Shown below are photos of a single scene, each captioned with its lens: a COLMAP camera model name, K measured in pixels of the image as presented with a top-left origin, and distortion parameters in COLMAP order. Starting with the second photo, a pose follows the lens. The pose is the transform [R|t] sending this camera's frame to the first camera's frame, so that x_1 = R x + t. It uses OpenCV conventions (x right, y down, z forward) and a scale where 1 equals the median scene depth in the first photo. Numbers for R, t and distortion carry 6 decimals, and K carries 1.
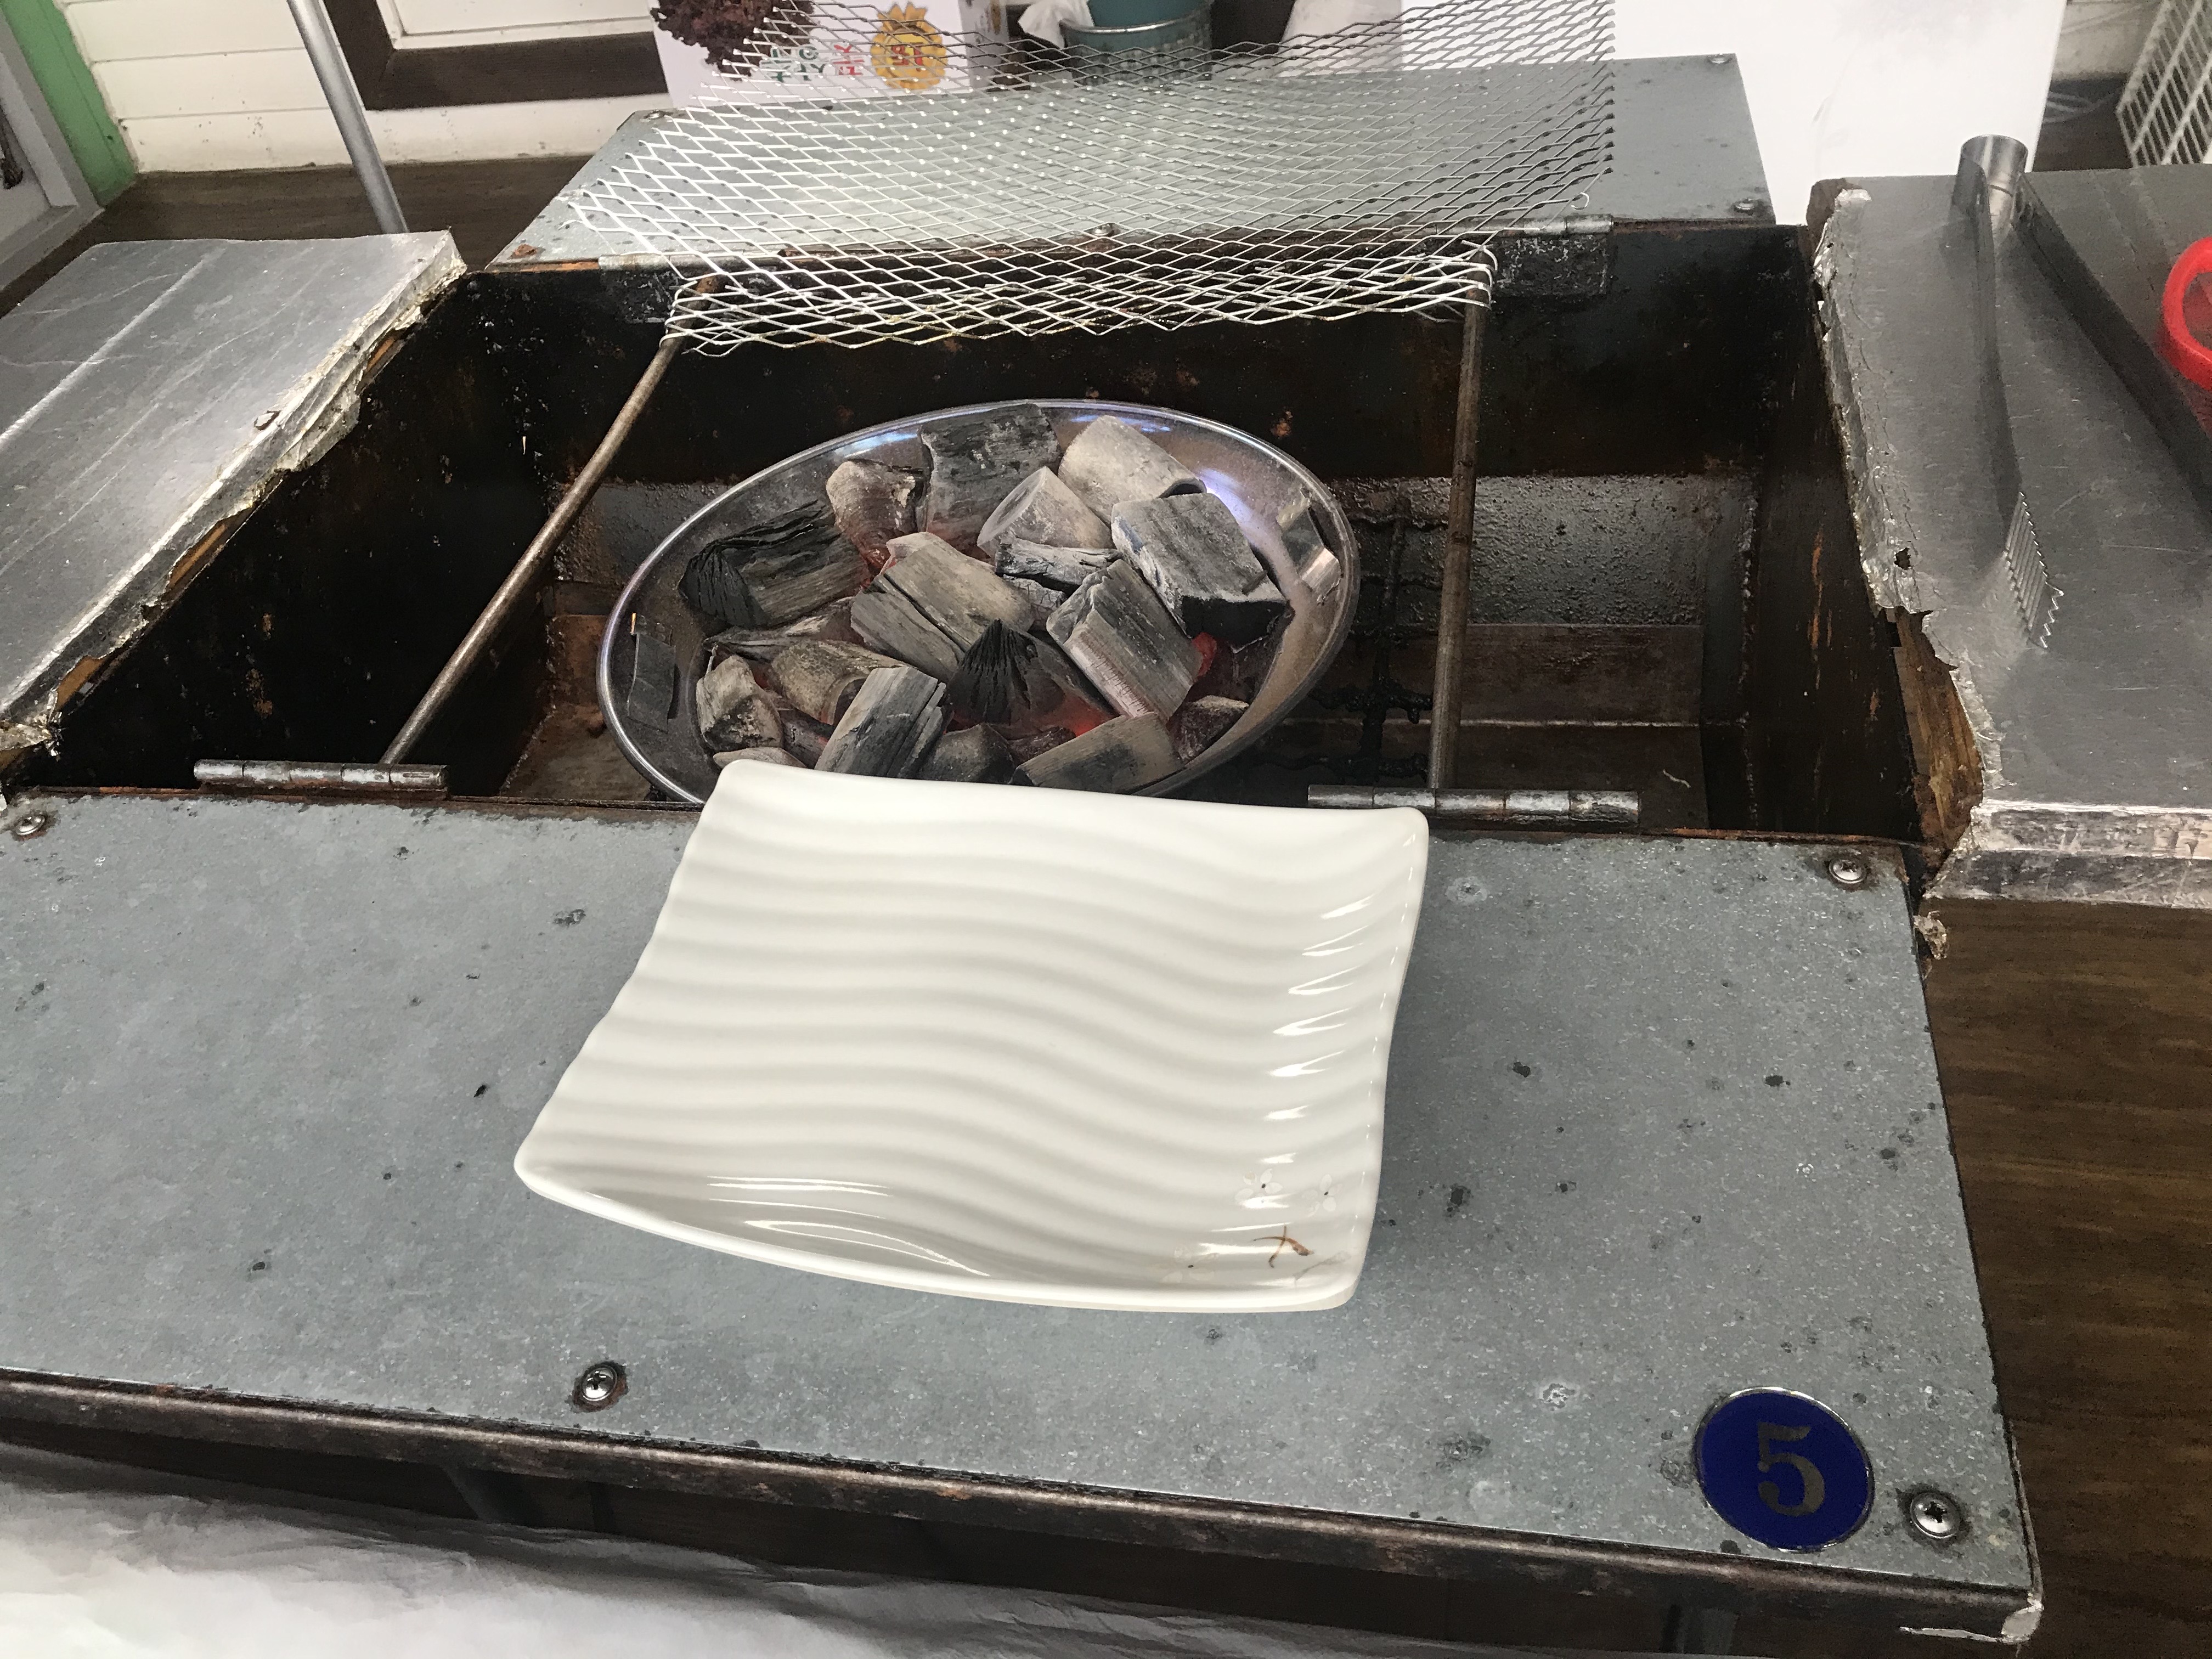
lens RADIAL K [[1821.8, 0, 1099.8], [0, 1821.8, 808.6], [0, 0, 1]] dist [-0.006789, -0.006634]
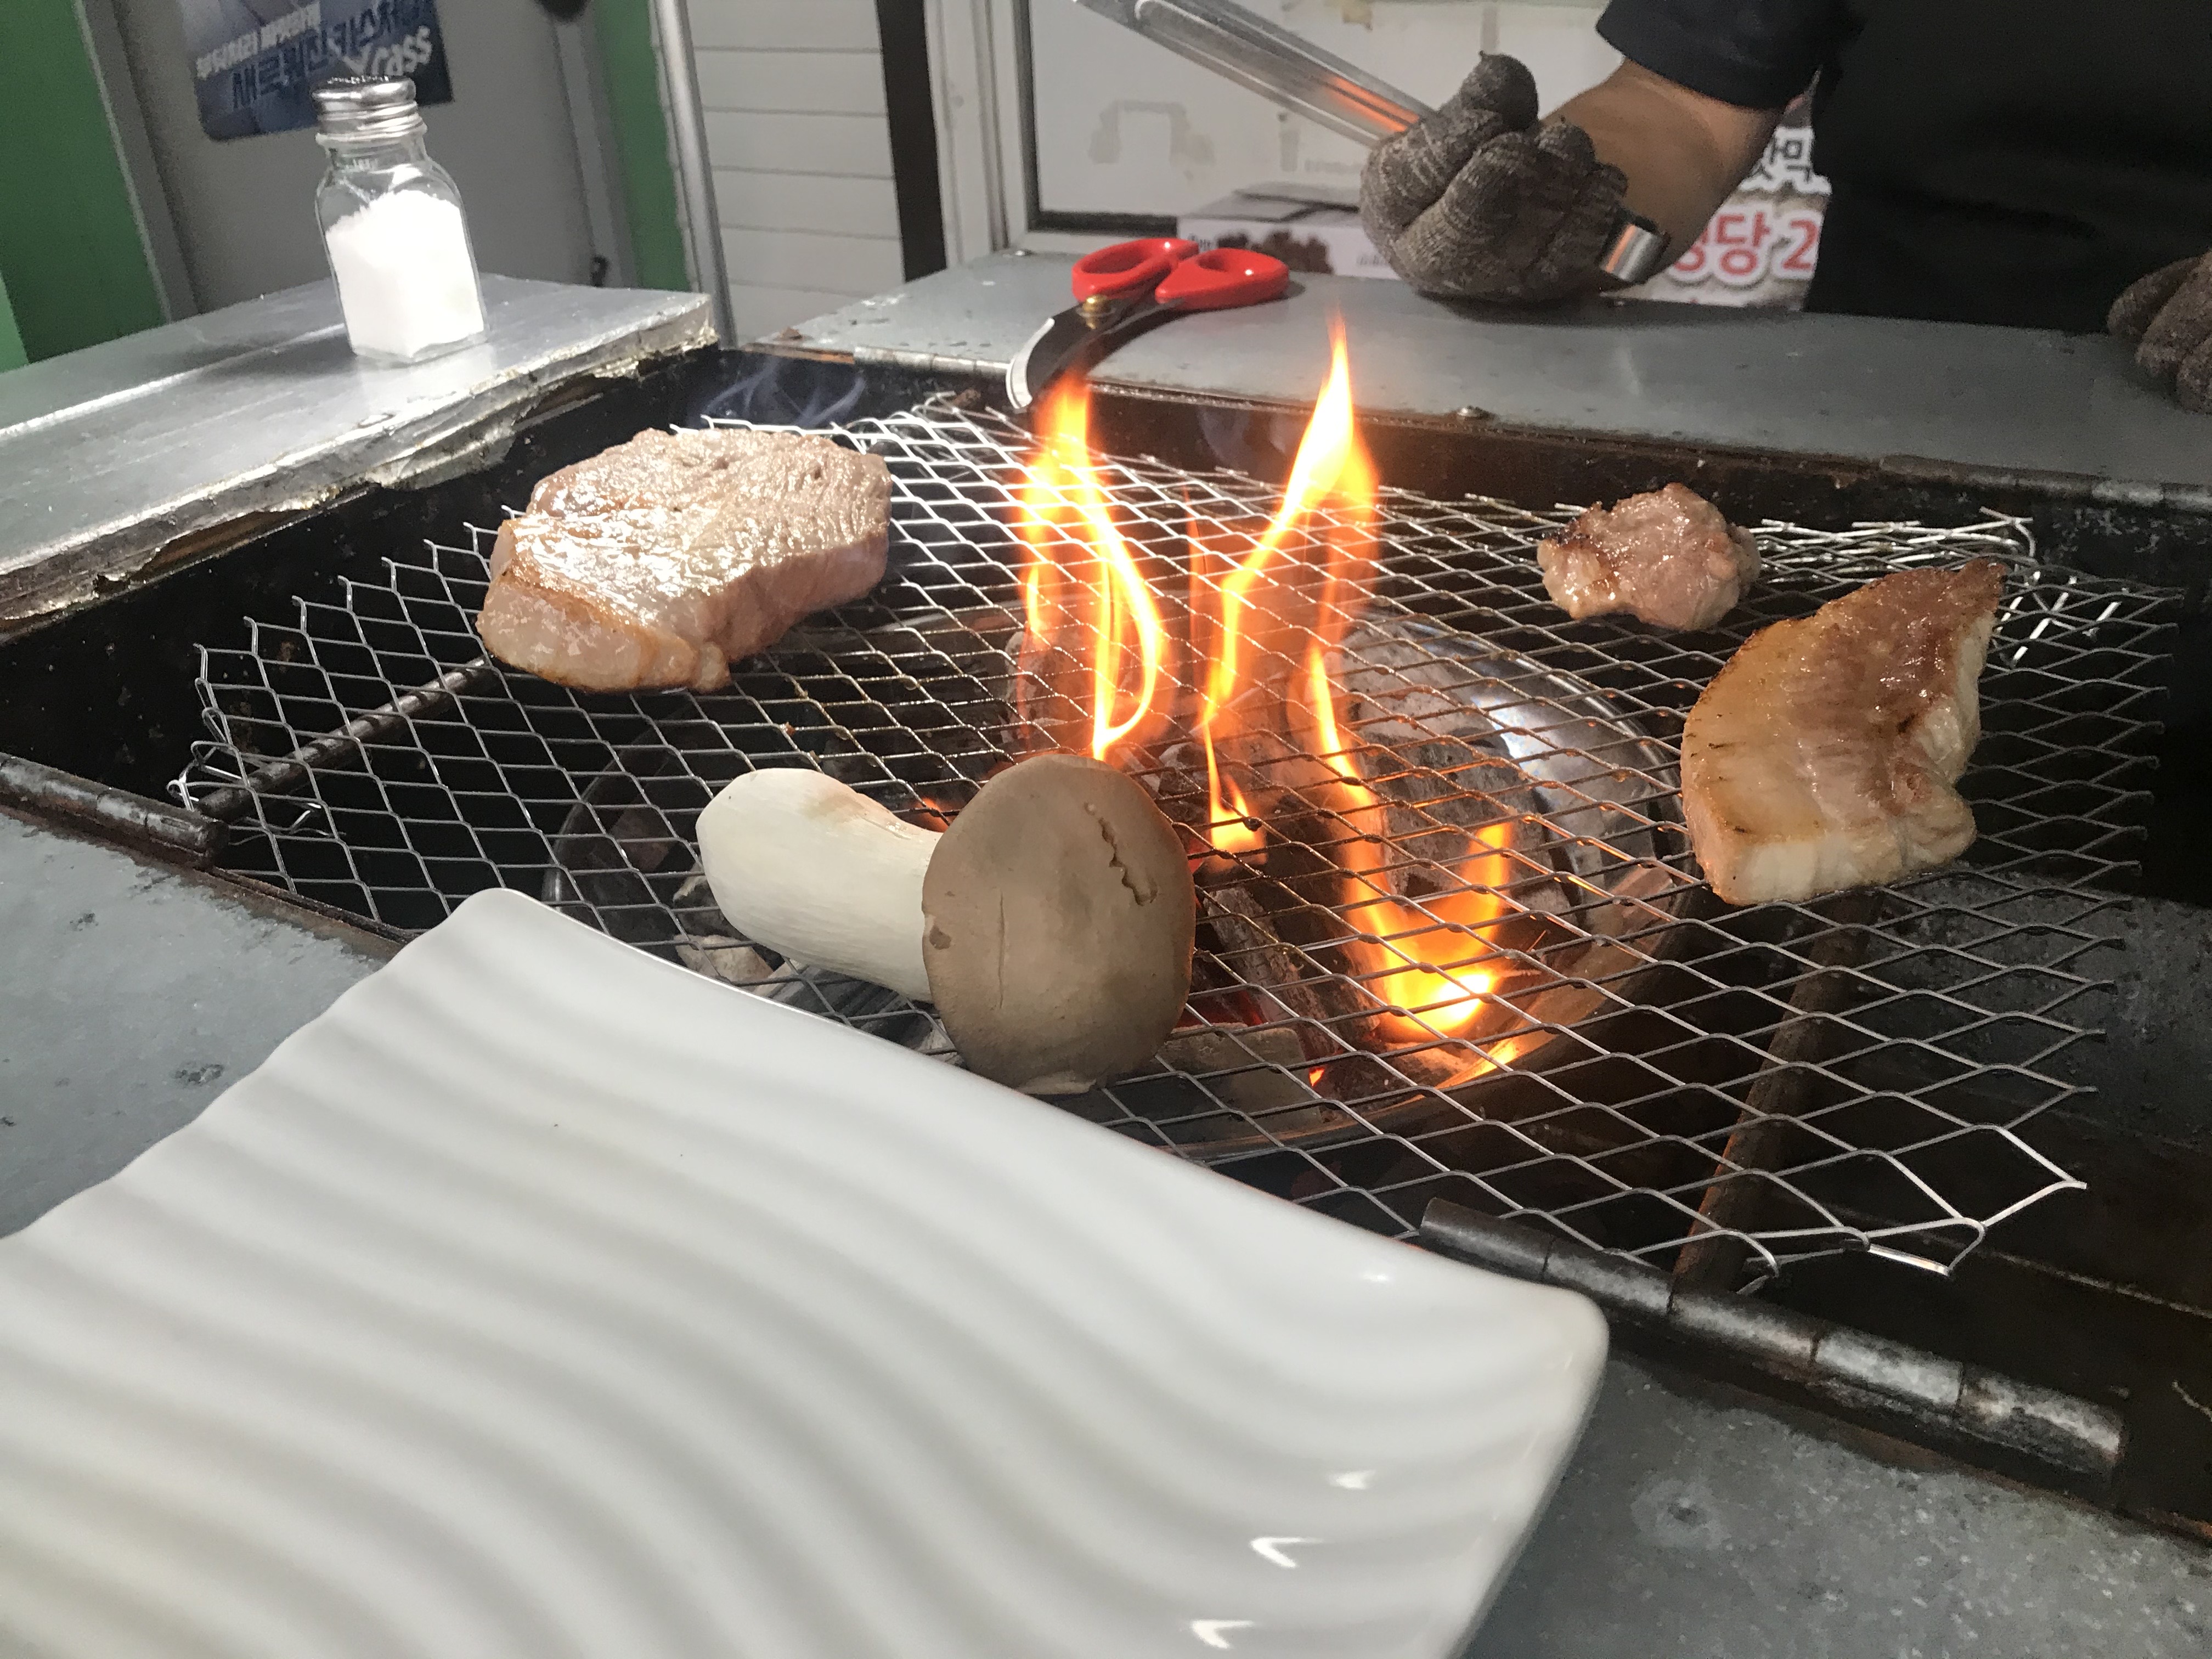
lens RADIAL K [[1821.8, 0, 1093.7], [0, 1821.8, 807.6], [0, 0, 1]] dist [-0.006789, -0.006634]
pose [[0.937358, 0.224595, -0.266303, 0.096159], [-0.272869, 0.948575, -0.160461, -0.006632], [0.216570, 0.223075, 0.950439, 0.326920]]
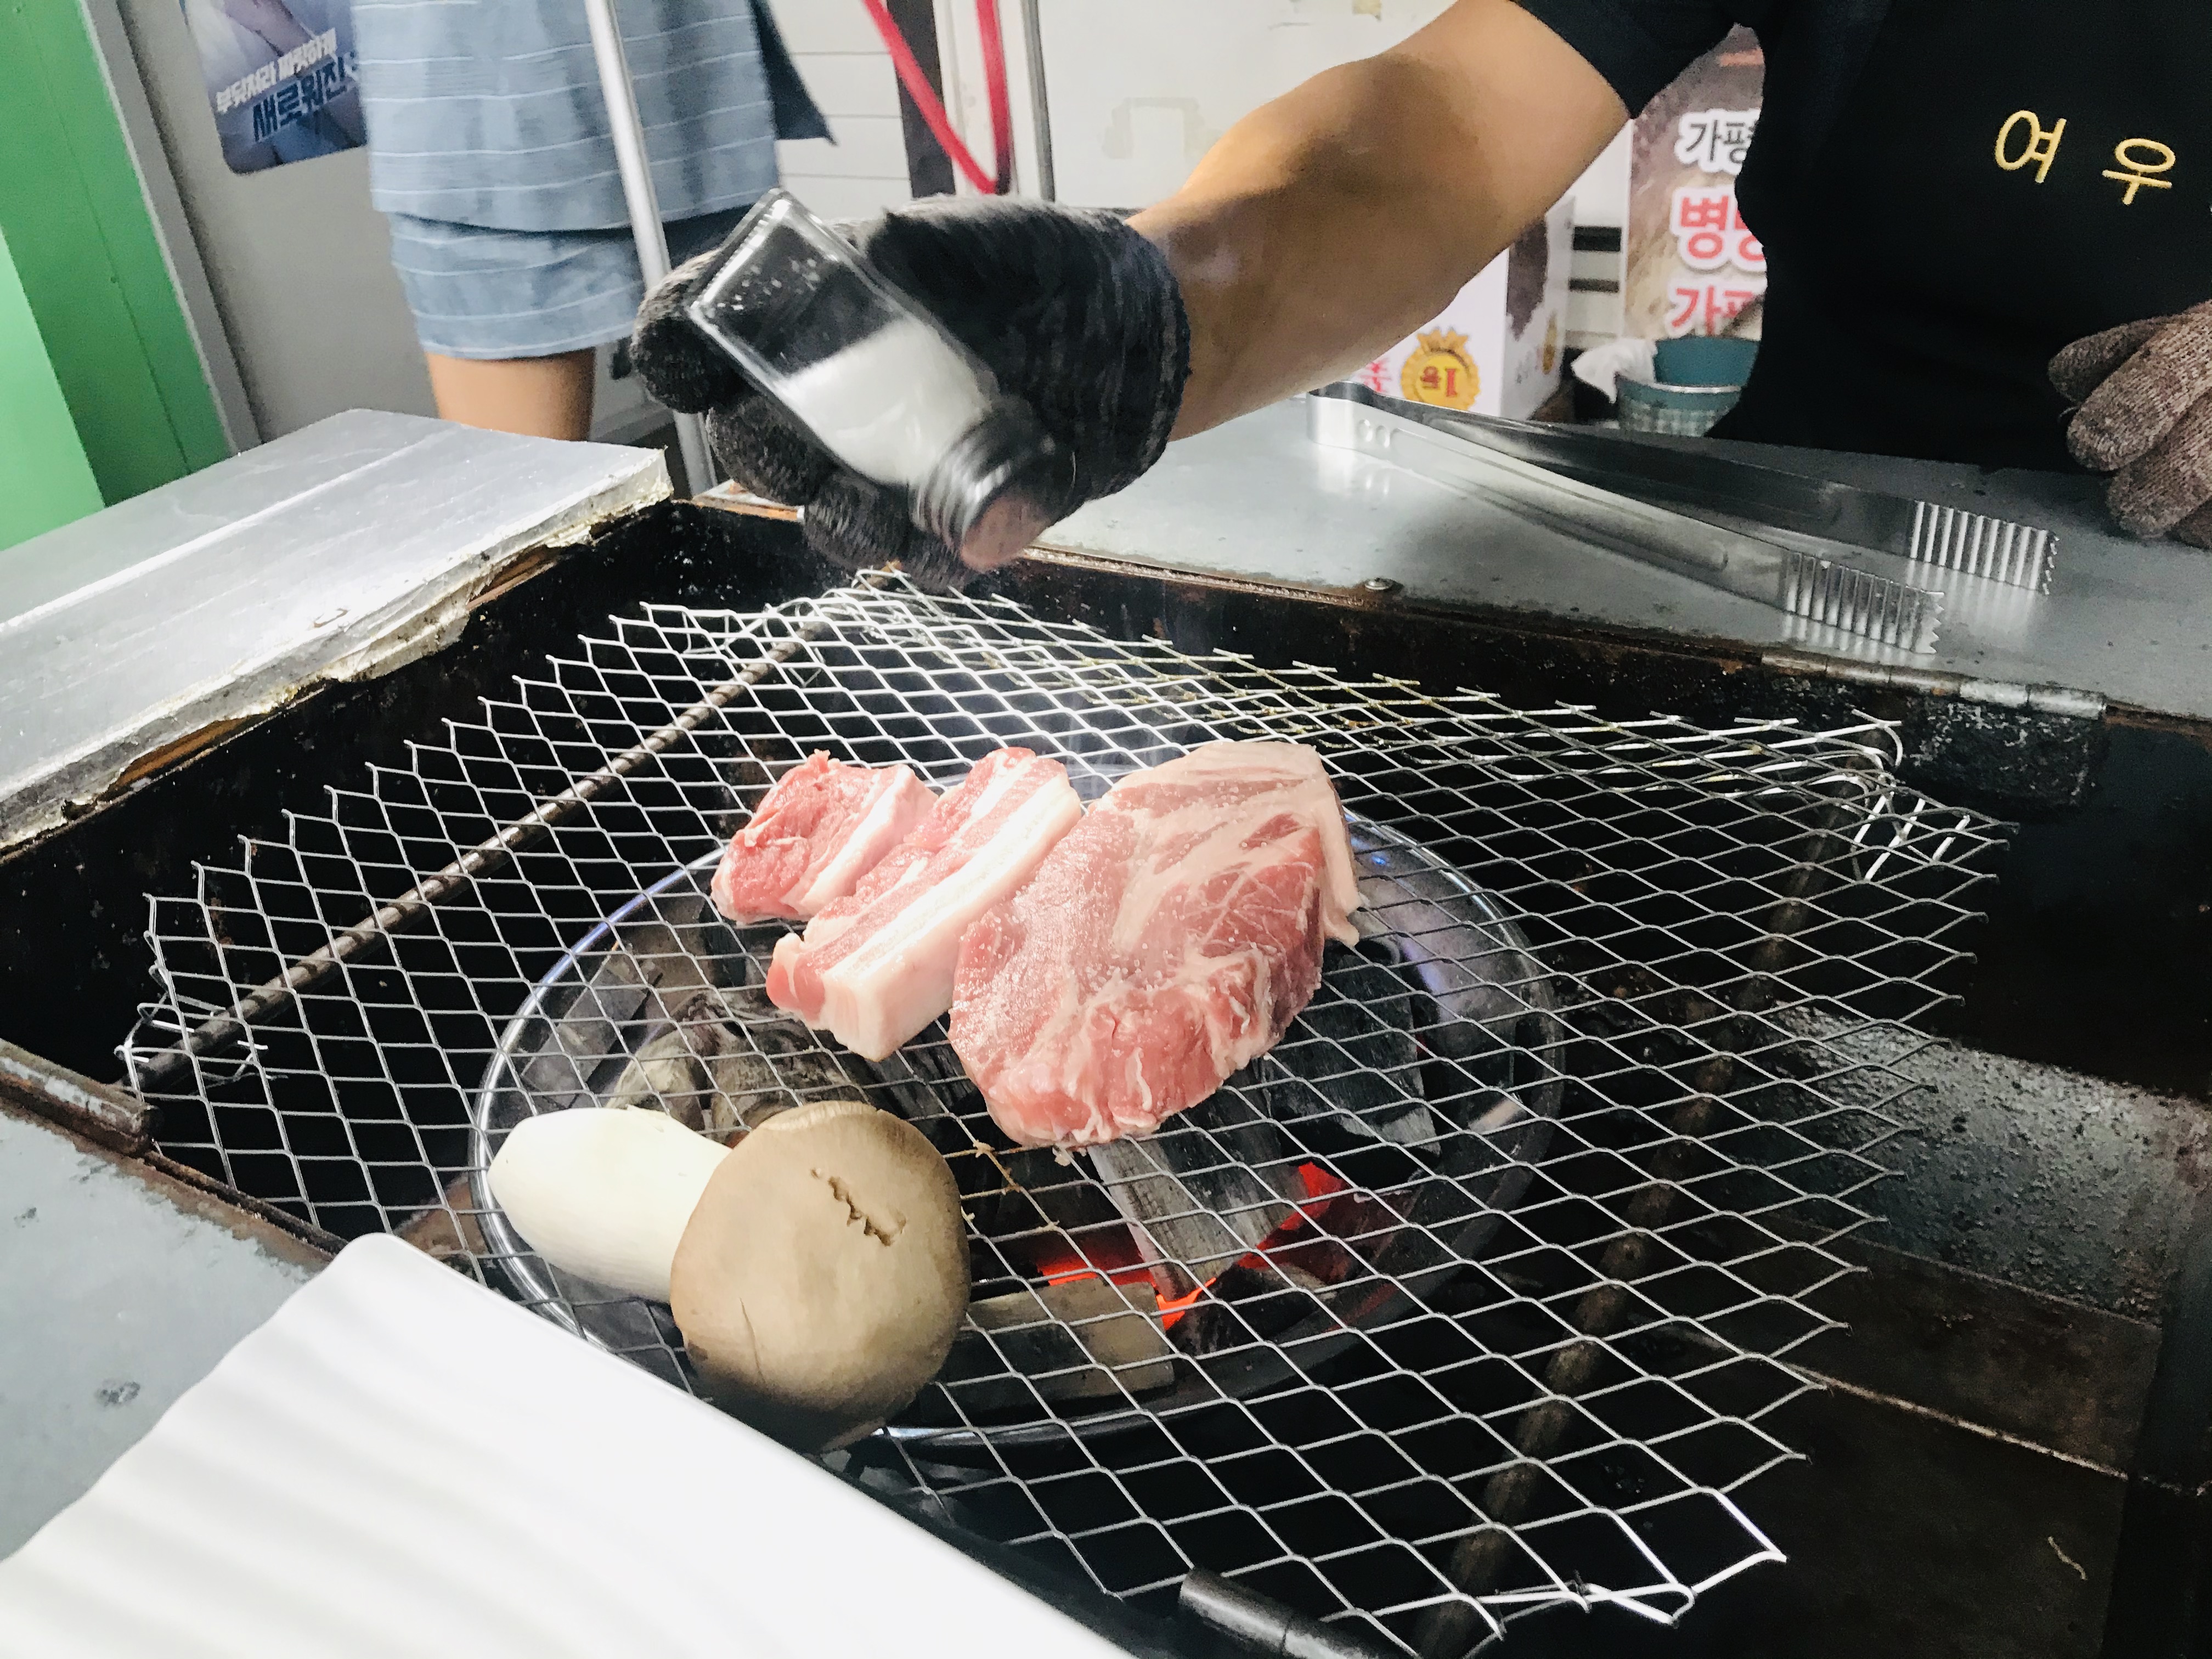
lens RADIAL K [[1821.8, 0, 1097.5], [0, 1821.8, 811.1], [0, 0, 1]] dist [-0.006789, -0.006634]
pose [[0.933524, 0.212500, -0.288750, 0.139794], [-0.256075, 0.958902, -0.122201, -0.111980], [0.250915, 0.188020, 0.949574, 0.290041]]
